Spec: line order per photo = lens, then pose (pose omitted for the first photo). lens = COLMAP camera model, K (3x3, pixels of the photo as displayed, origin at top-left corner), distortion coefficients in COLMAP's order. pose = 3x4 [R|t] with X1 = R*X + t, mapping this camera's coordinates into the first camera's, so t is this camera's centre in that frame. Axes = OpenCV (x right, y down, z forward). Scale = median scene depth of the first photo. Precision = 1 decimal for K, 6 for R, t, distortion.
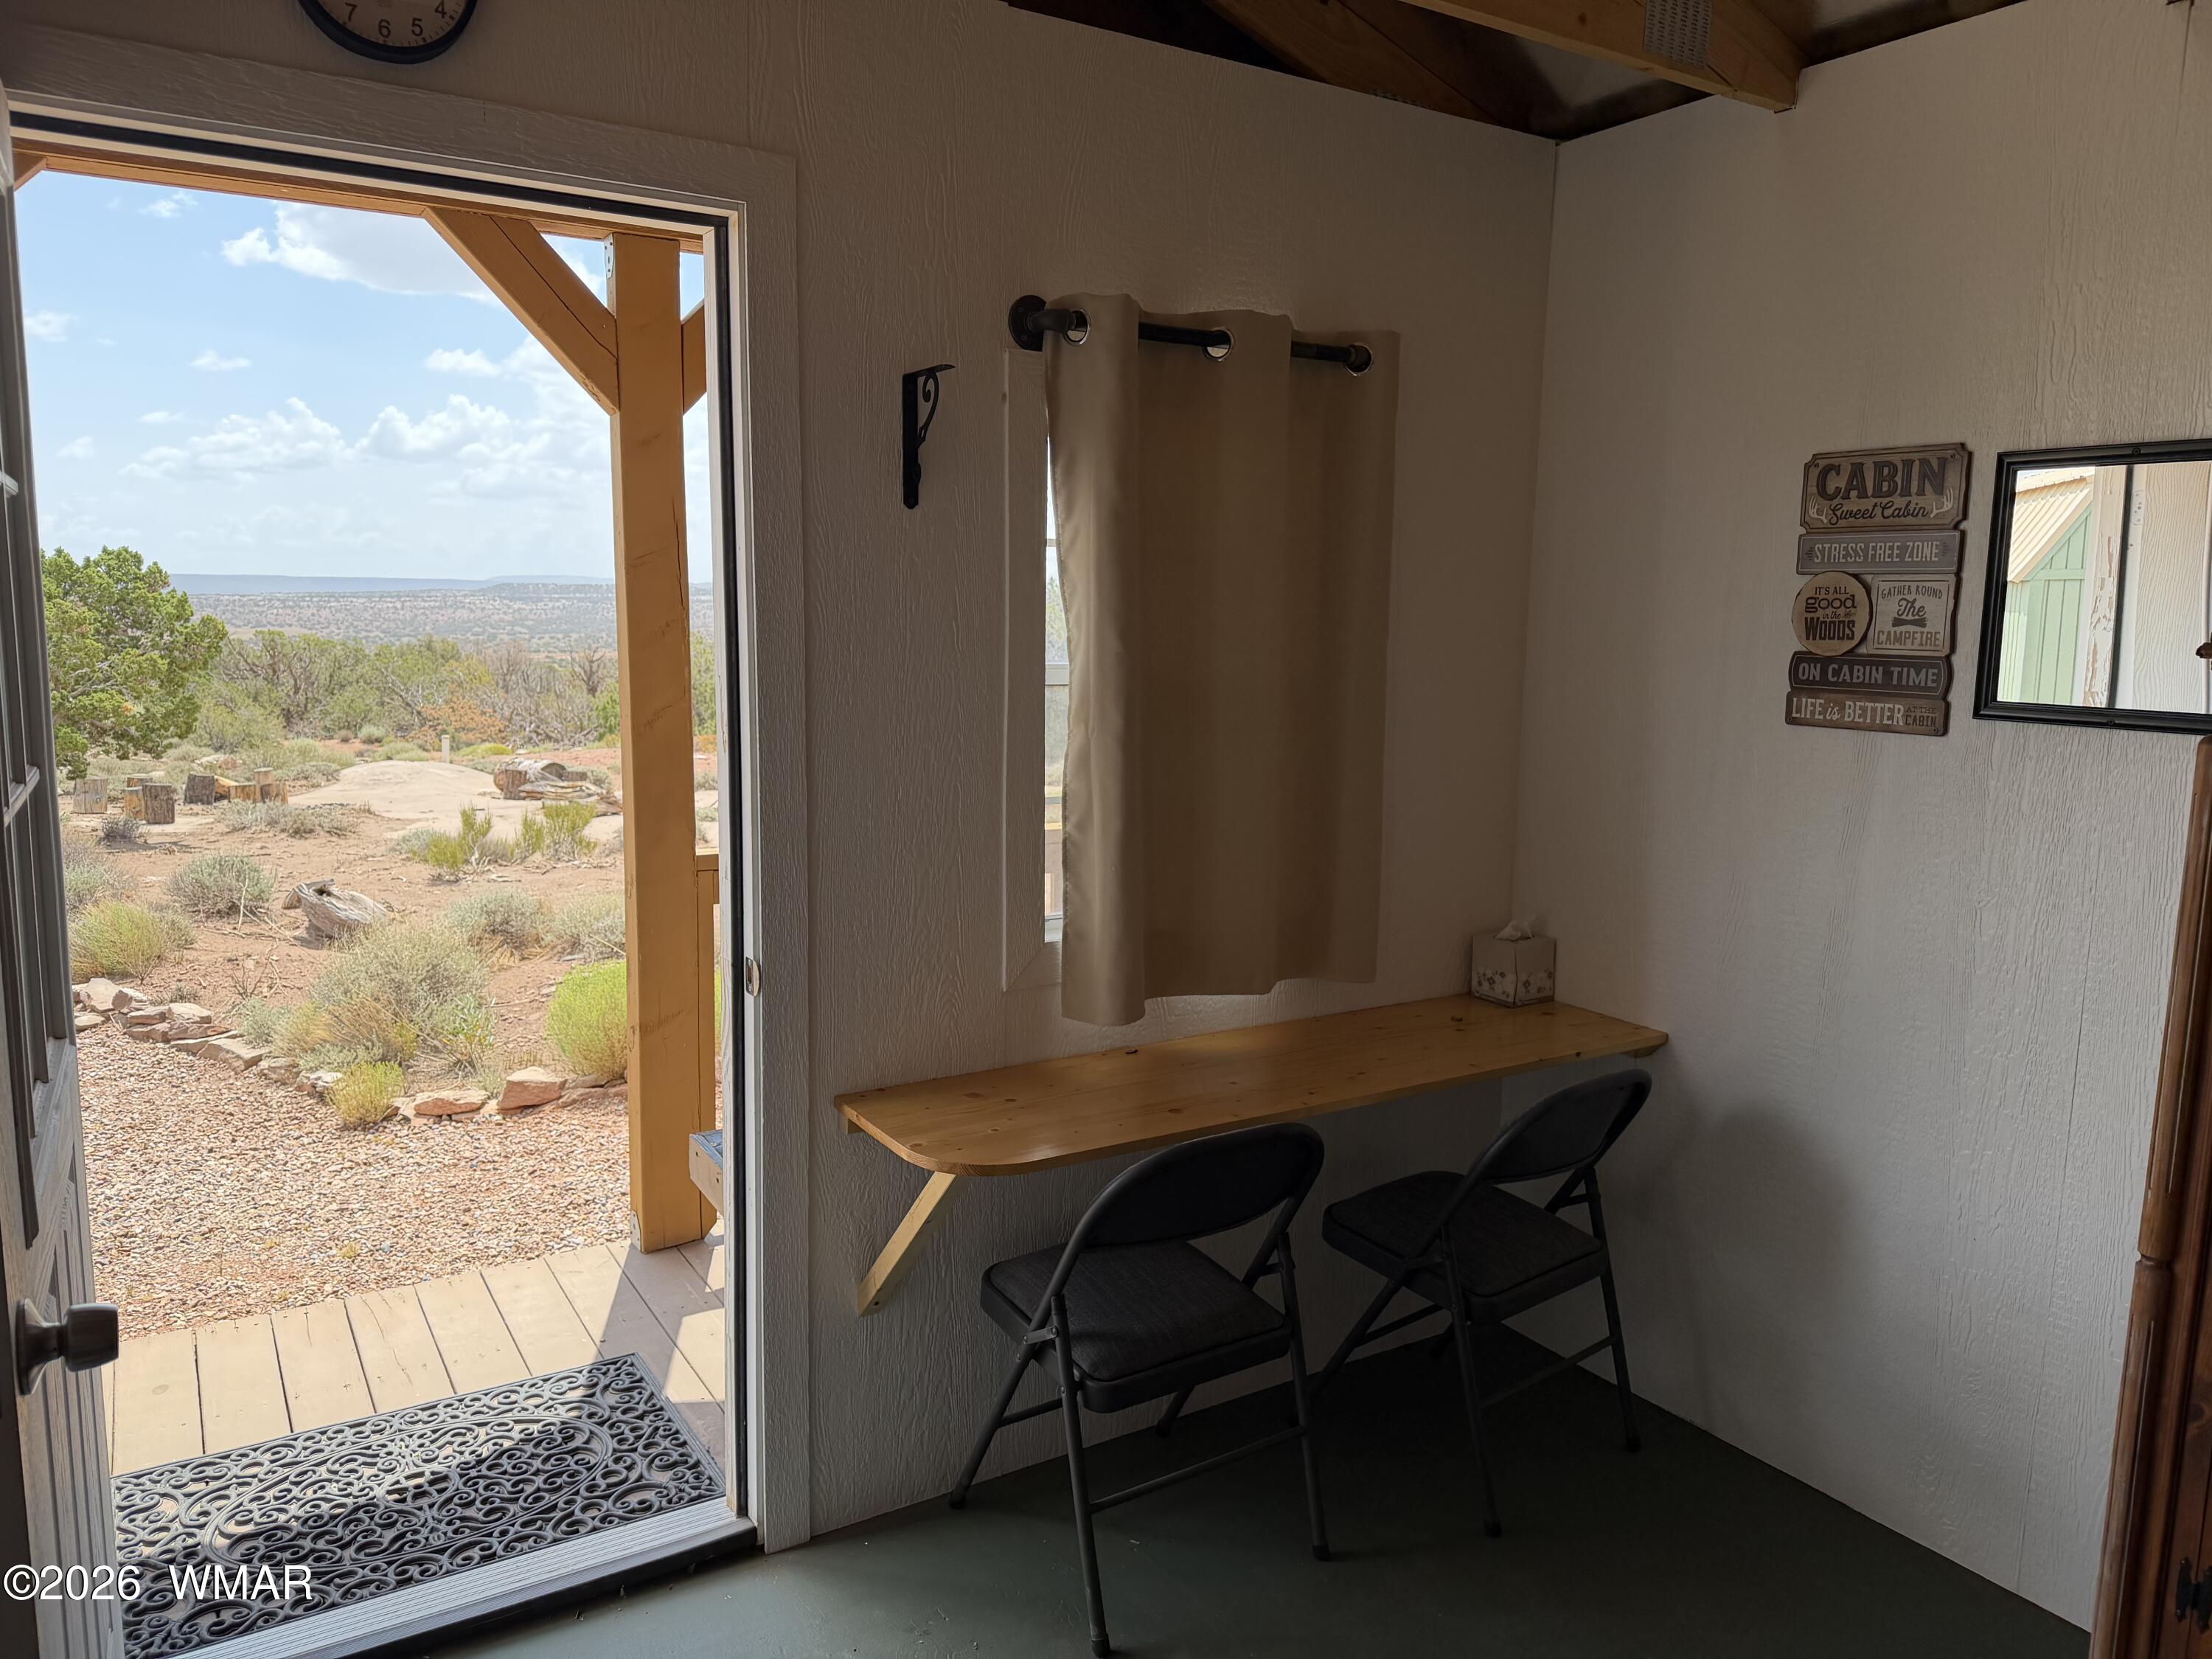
lens RADIAL K [[1549.7, 0, 1106.0], [0, 1549.7, 829.5], [0, 0, 1]] dist [0.027980, -0.046729]
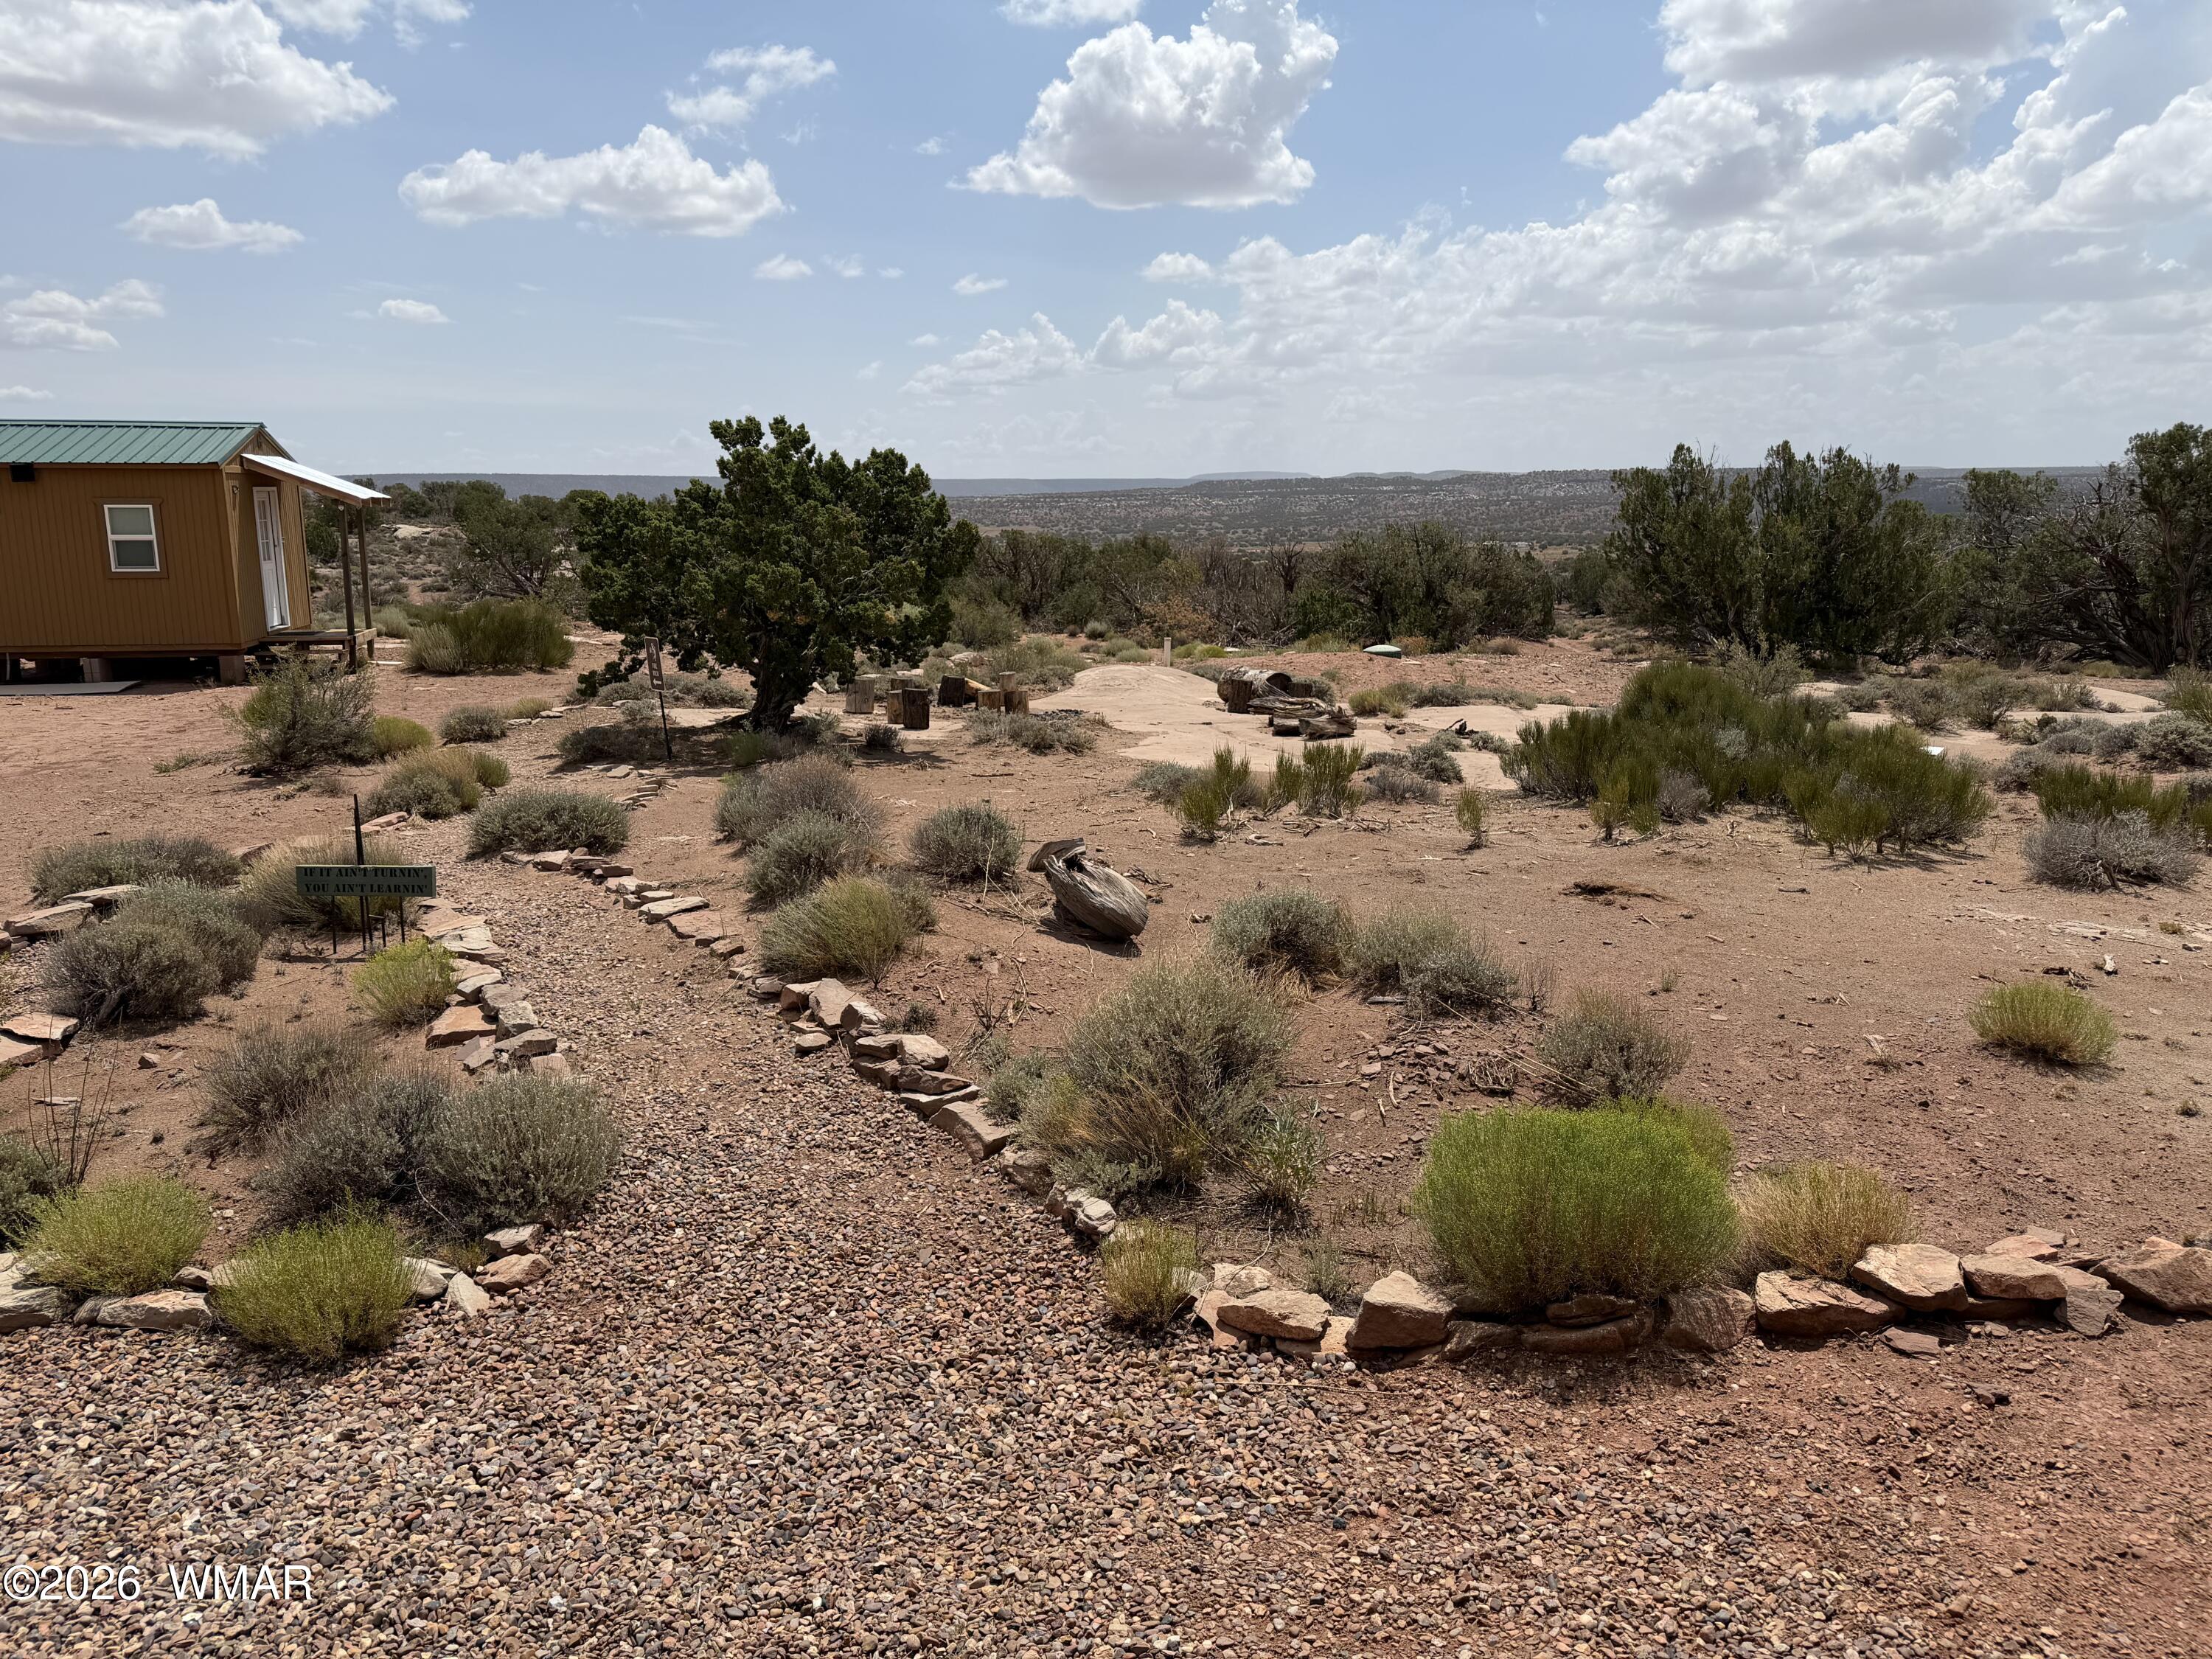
lens RADIAL K [[1526.5, 0, 1106.0], [0, 1526.5, 829.5], [0, 0, 1]] dist [0.095117, -0.000144]
pose [[0.909128, 0.070612, -0.410487, -0.098243], [-0.041817, 0.996019, 0.078719, -0.026114], [0.414412, -0.054400, 0.908462, 0.171158]]
